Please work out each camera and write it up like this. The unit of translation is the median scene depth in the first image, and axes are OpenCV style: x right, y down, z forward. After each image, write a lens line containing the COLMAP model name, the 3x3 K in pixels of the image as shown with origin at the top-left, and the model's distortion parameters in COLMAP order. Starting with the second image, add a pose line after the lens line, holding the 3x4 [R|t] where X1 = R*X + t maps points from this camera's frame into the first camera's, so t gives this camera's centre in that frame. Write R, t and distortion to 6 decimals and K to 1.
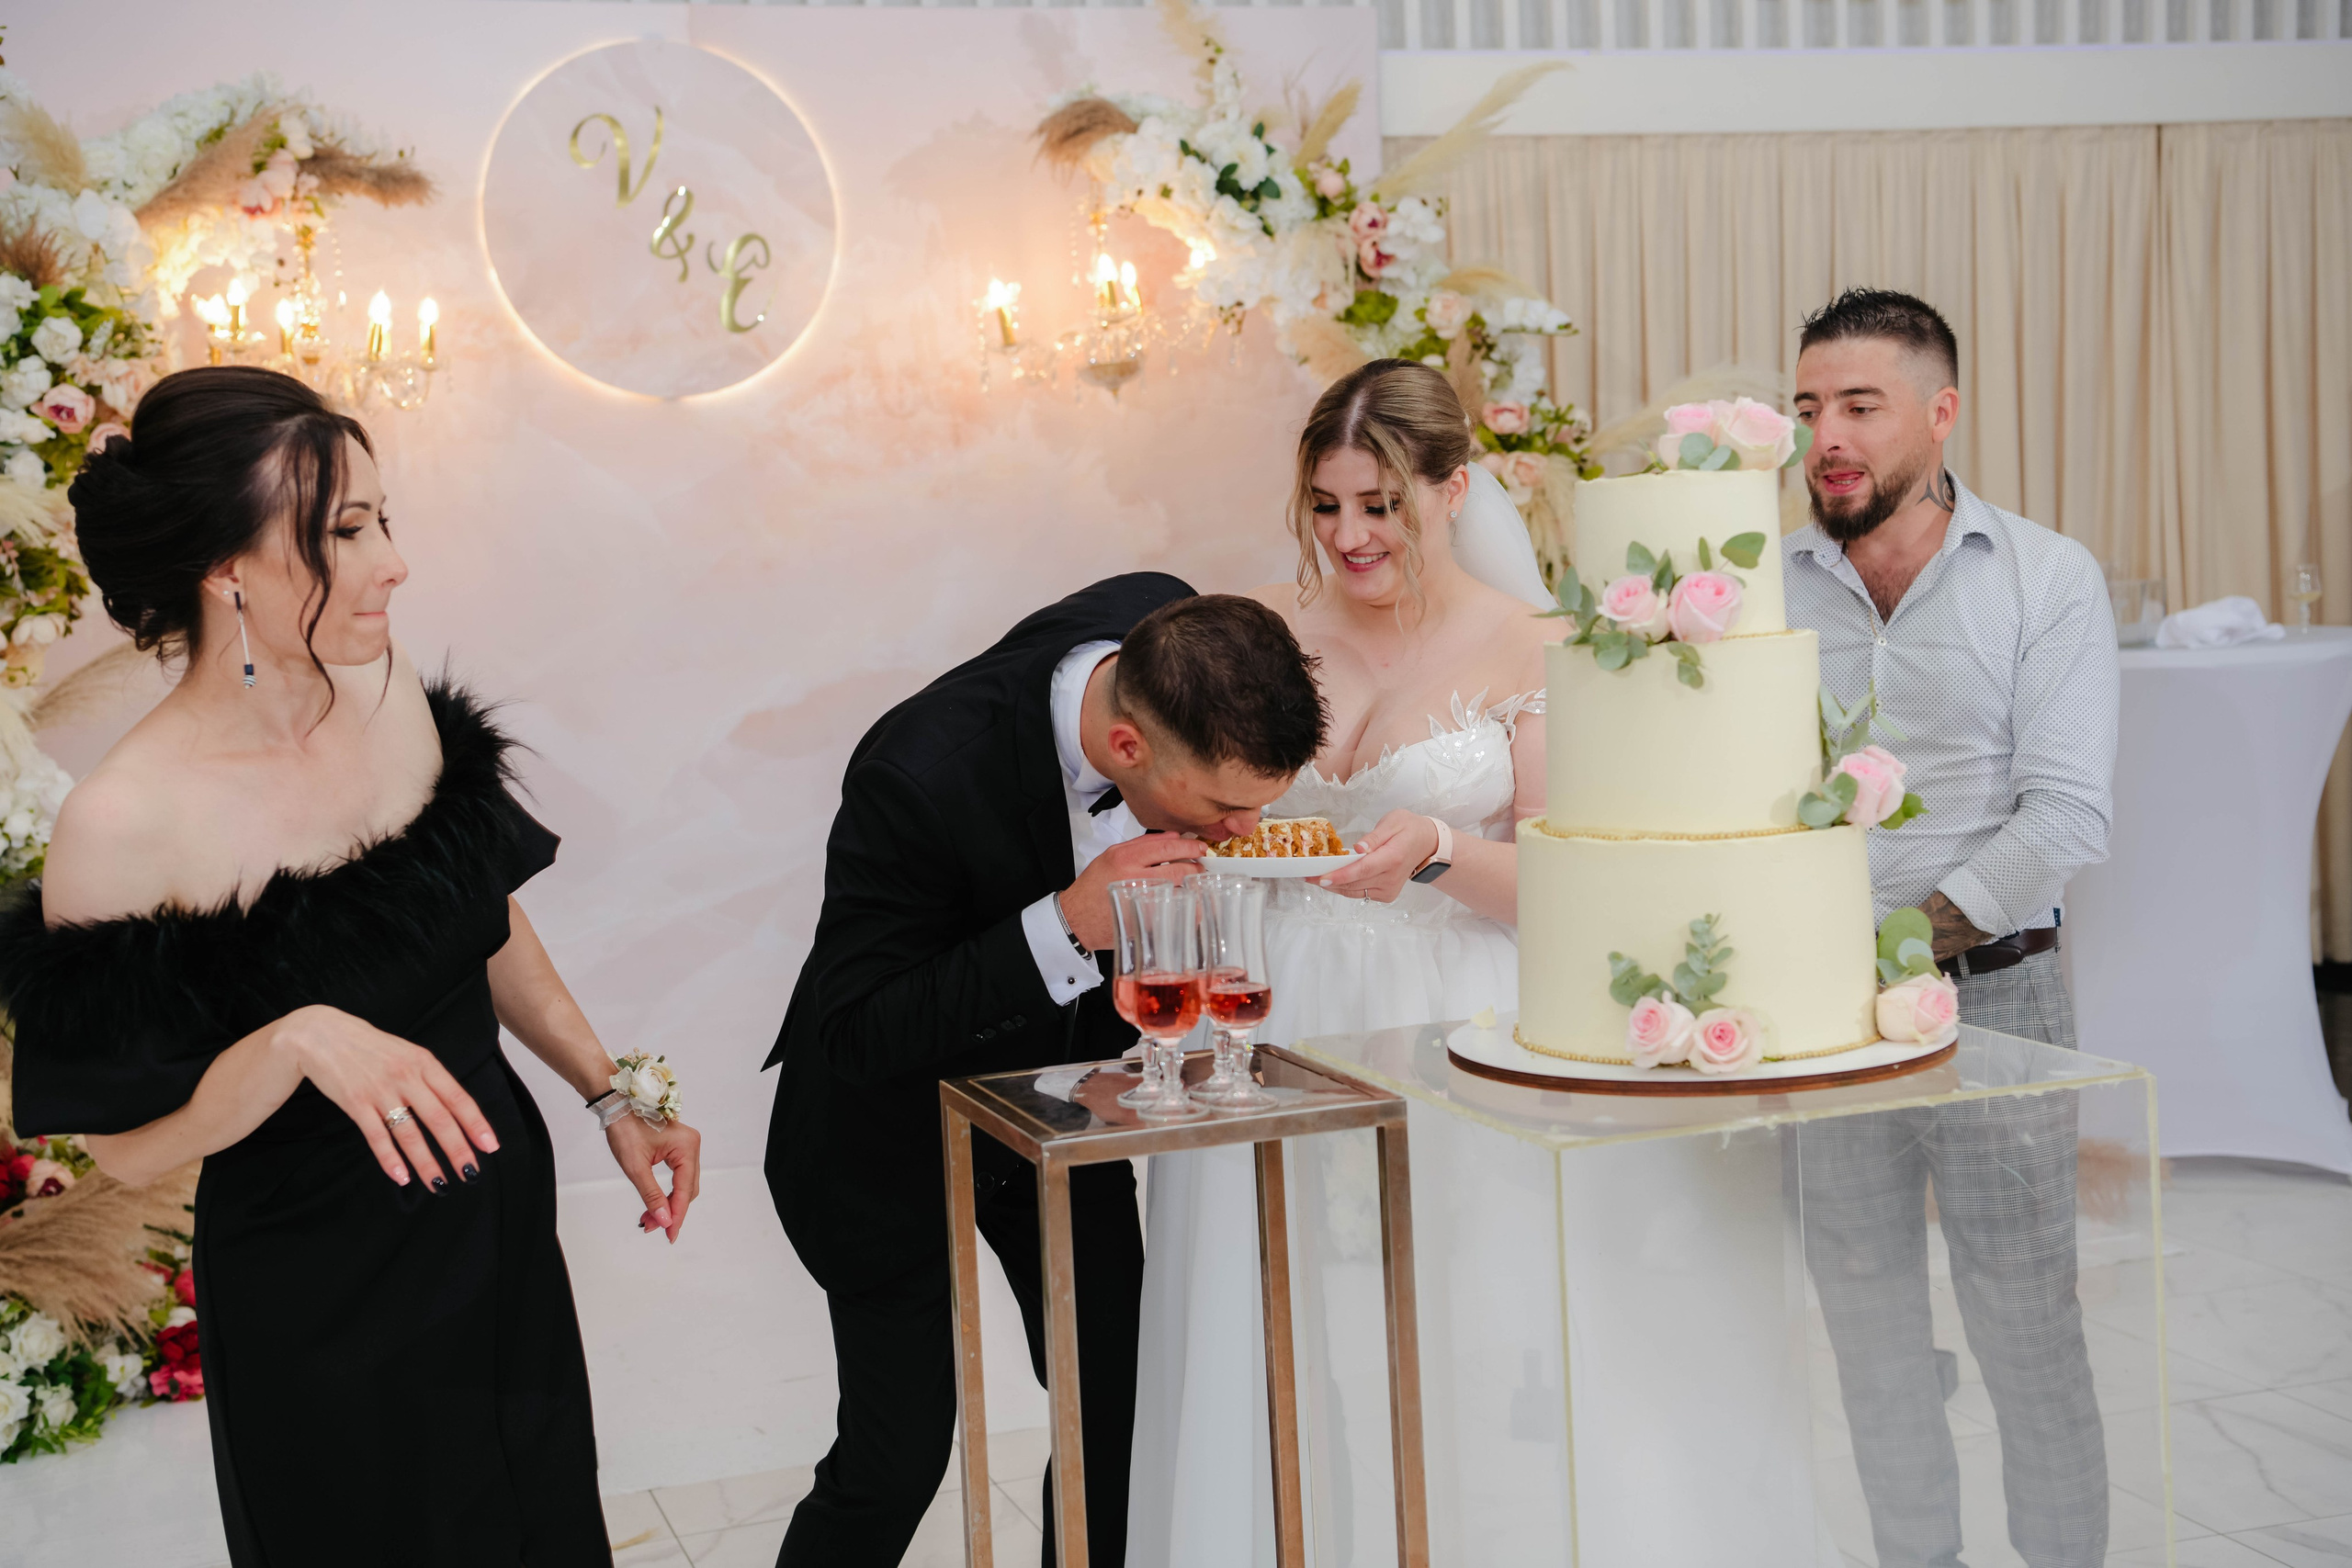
lens RADIAL K [[3018.5, 0, 1176.0], [0, 3018.5, 784.0], [0, 0, 1]] dist [0.117554, 0.015582]
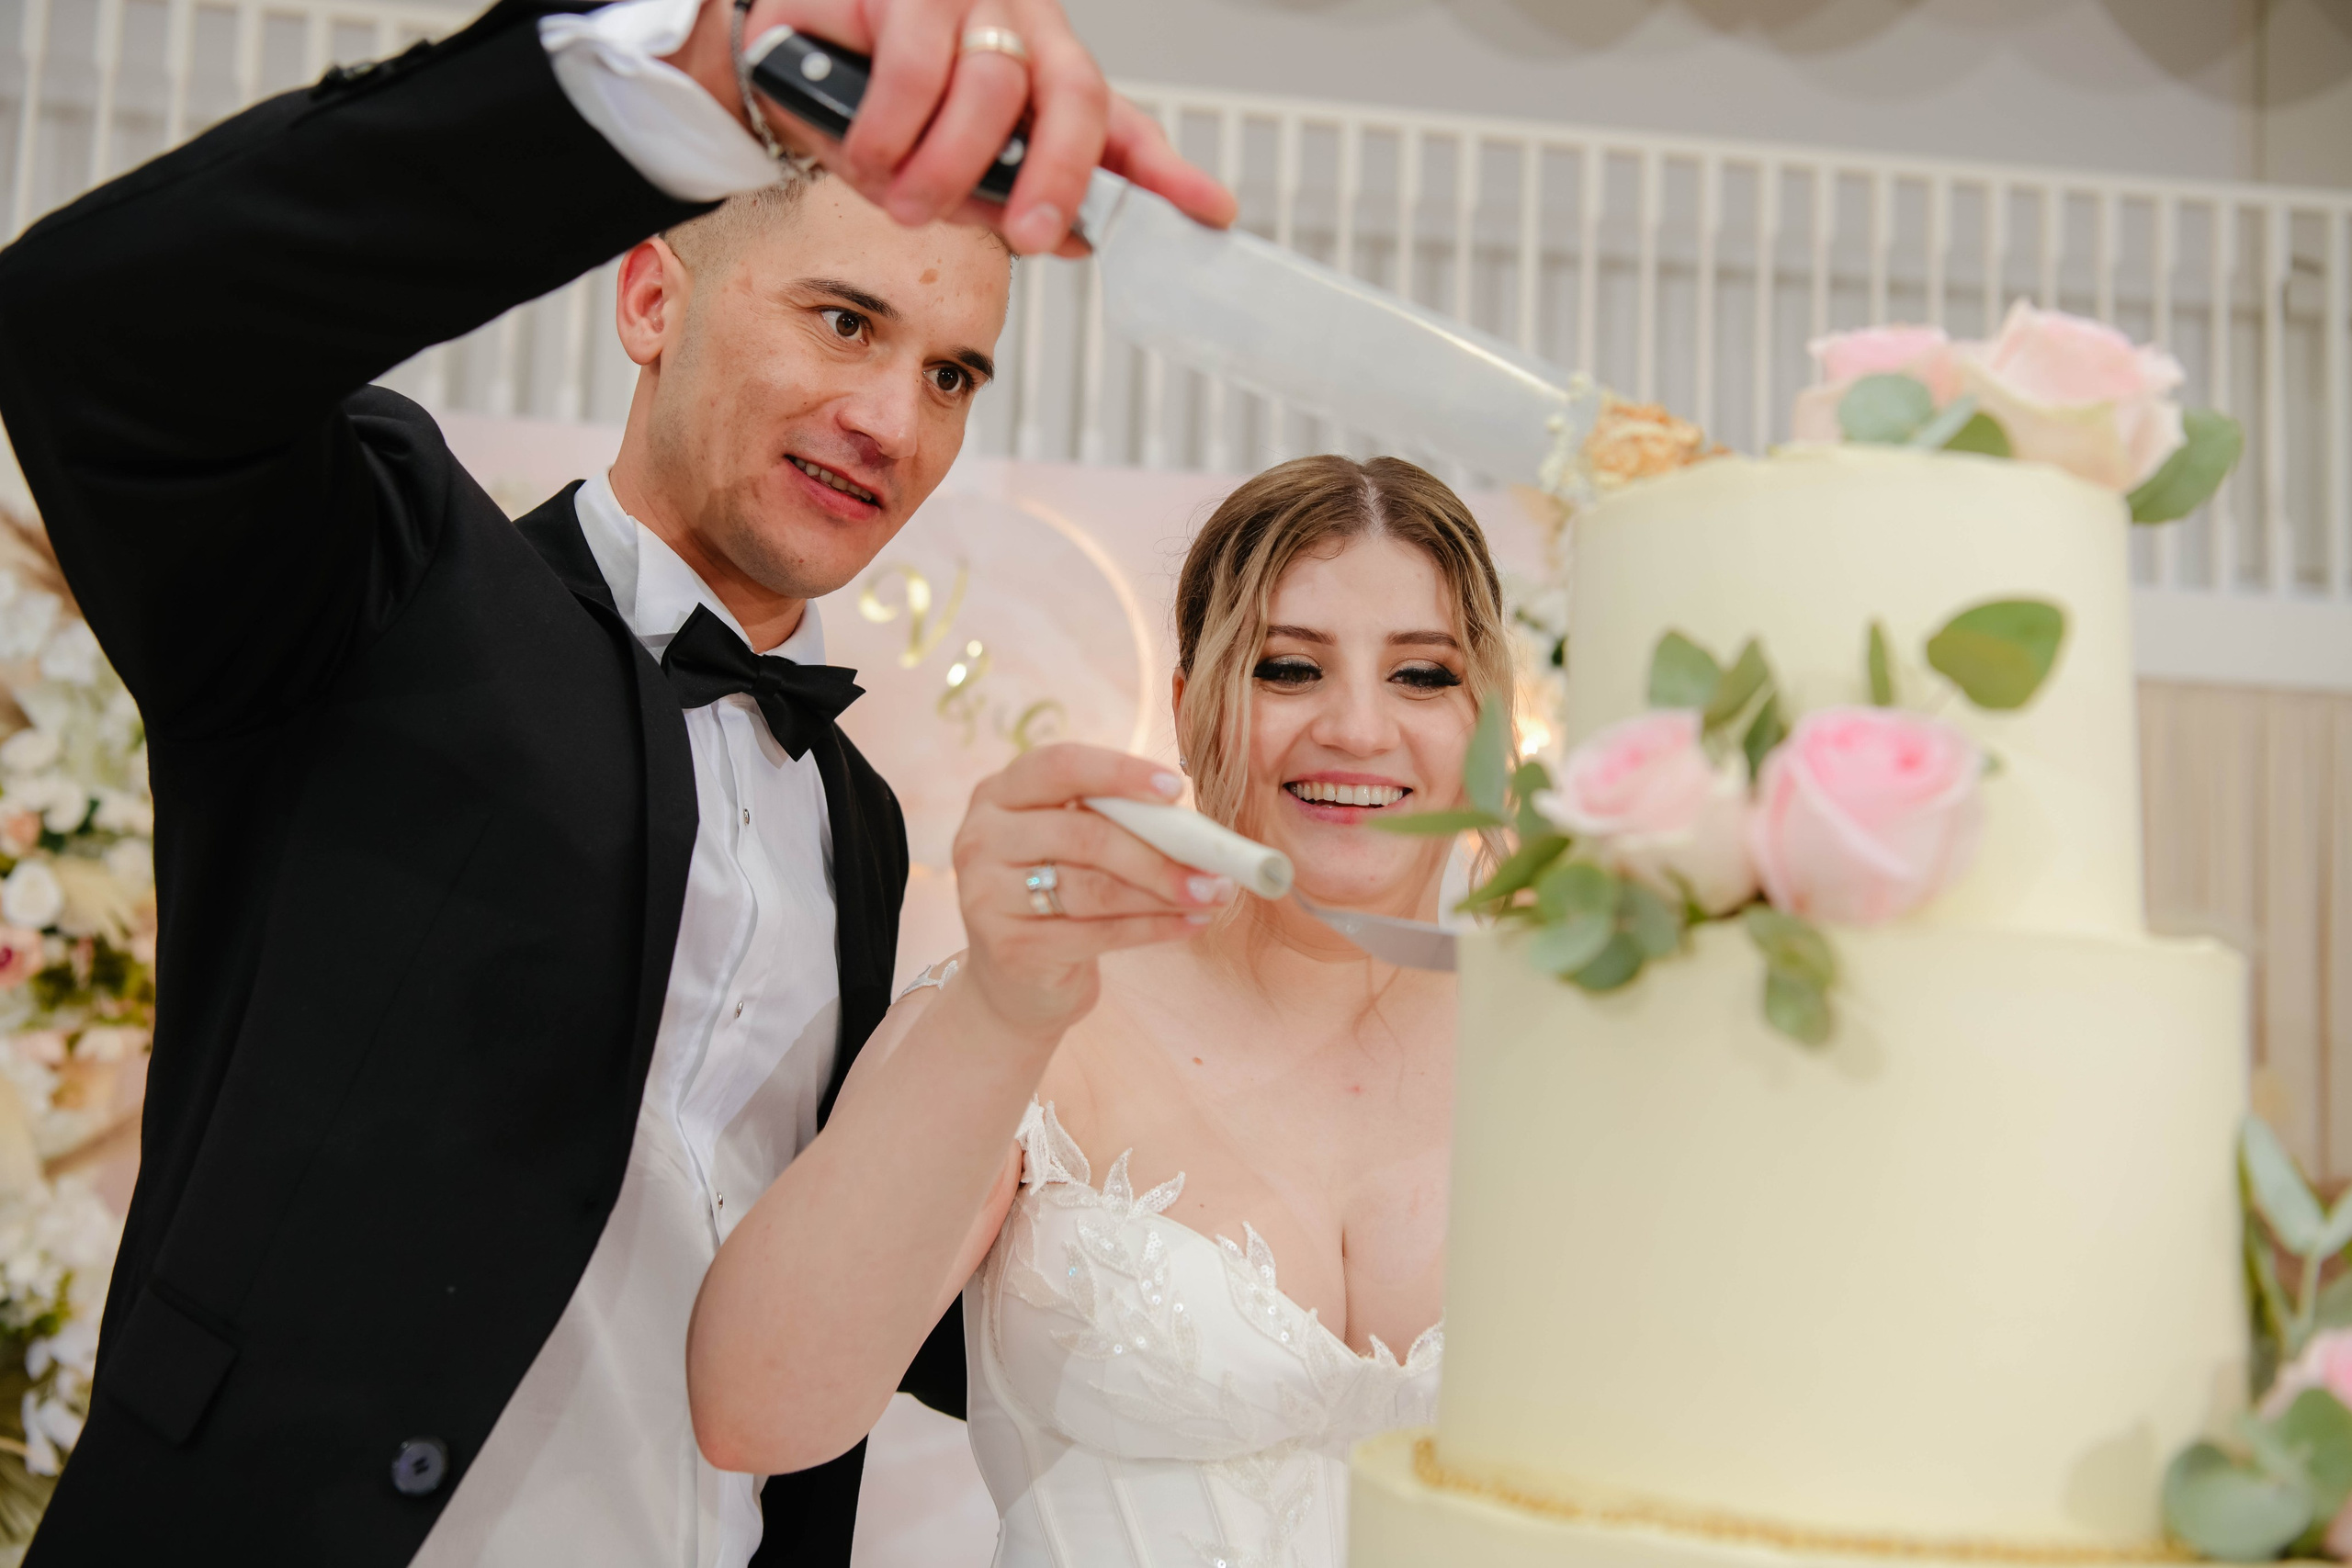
lens RADIAL K [[2691.7, 0, 1185.8], [0, 2691.7, 773.9], [0, 0, 1]] dist [0.113570, -0.028160]
pose [[0.981386, 0.062492, -0.181596, 0.063911], [-0.099462, 0.974271, -0.202243, 0.001561], [0.164285, 0.216541, 0.962352, 0.290300]]
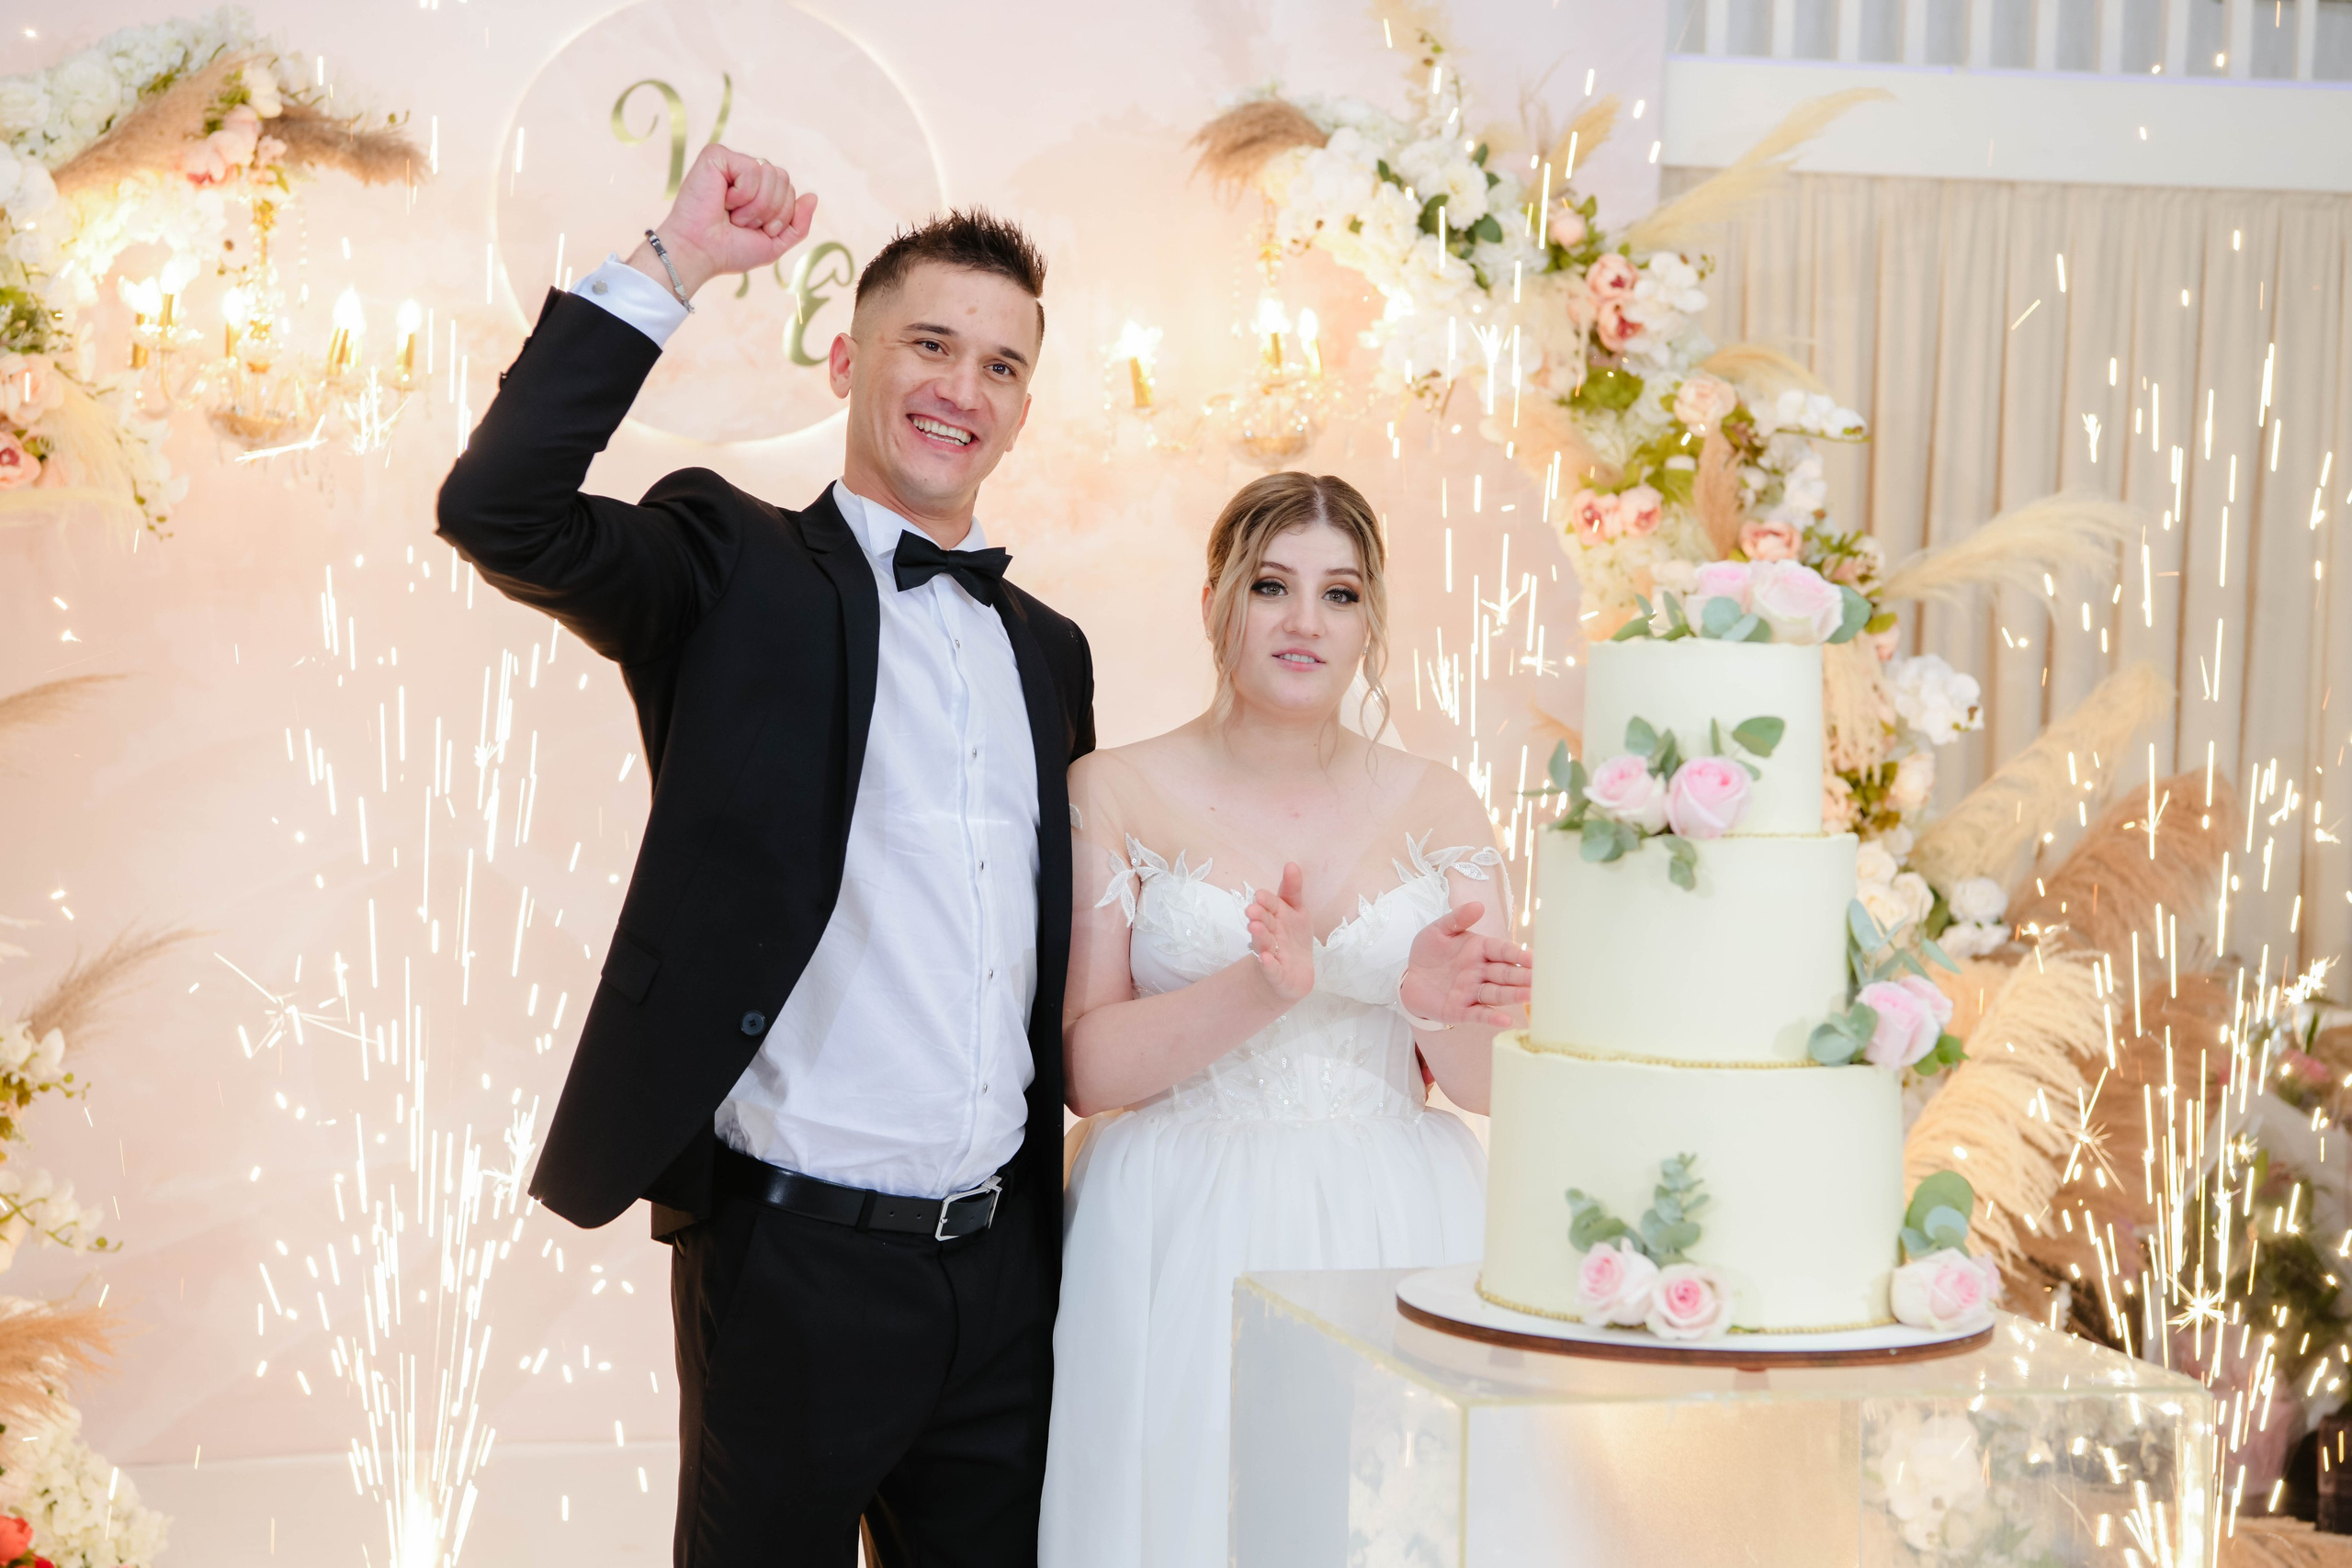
lens RADIAL K [[4250.9, 0, 1176.0], [0, 4250.9, 784.0], [0, 0, 1]] dist [0.266875, -0.064177]
pose [[0.994115, 0.075023, -0.078148, 0.048642], [-0.078791, 0.995815, -0.046309, 0.002448], [0.074347, 0.052194, 0.995866, -0.092065]]
